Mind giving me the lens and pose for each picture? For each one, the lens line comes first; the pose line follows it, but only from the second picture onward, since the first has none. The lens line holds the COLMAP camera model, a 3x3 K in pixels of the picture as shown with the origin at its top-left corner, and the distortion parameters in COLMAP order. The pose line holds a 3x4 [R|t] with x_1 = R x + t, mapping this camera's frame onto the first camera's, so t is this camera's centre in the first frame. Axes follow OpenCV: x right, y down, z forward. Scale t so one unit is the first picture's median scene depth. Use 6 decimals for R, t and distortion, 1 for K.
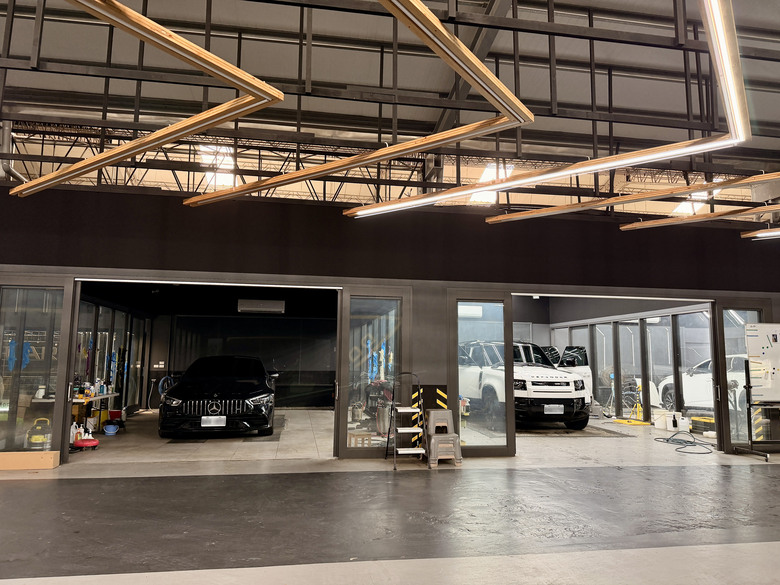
lens RADIAL K [[538.3, 0, 390.0], [0, 538.3, 292.5], [0, 0, 1]] dist [0.006658, 0.000313]
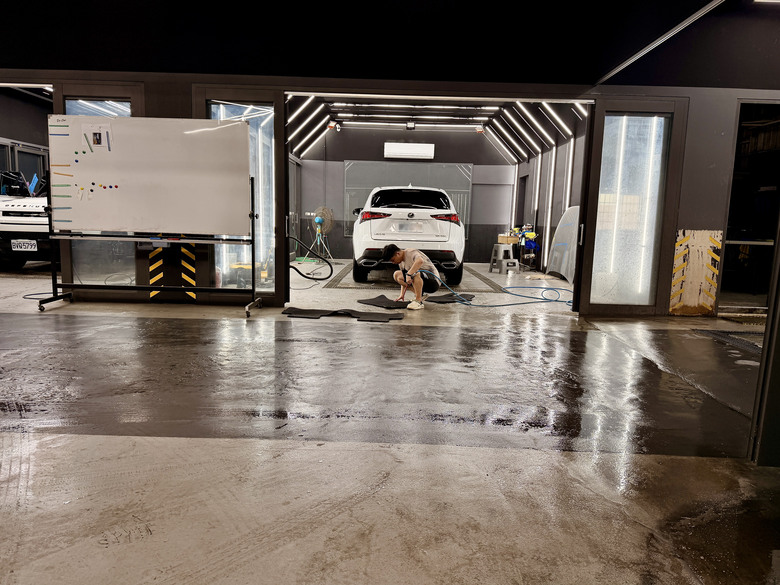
lens RADIAL K [[552.4, 0, 390.0], [0, 552.4, 292.5], [0, 0, 1]] dist [-0.006100, -0.003891]
pose [[0.988677, 0.031409, -0.146737, 0.969058], [0.006794, 0.967478, 0.252865, 0.080987], [0.149907, -0.250999, 0.956309, 0.278791]]
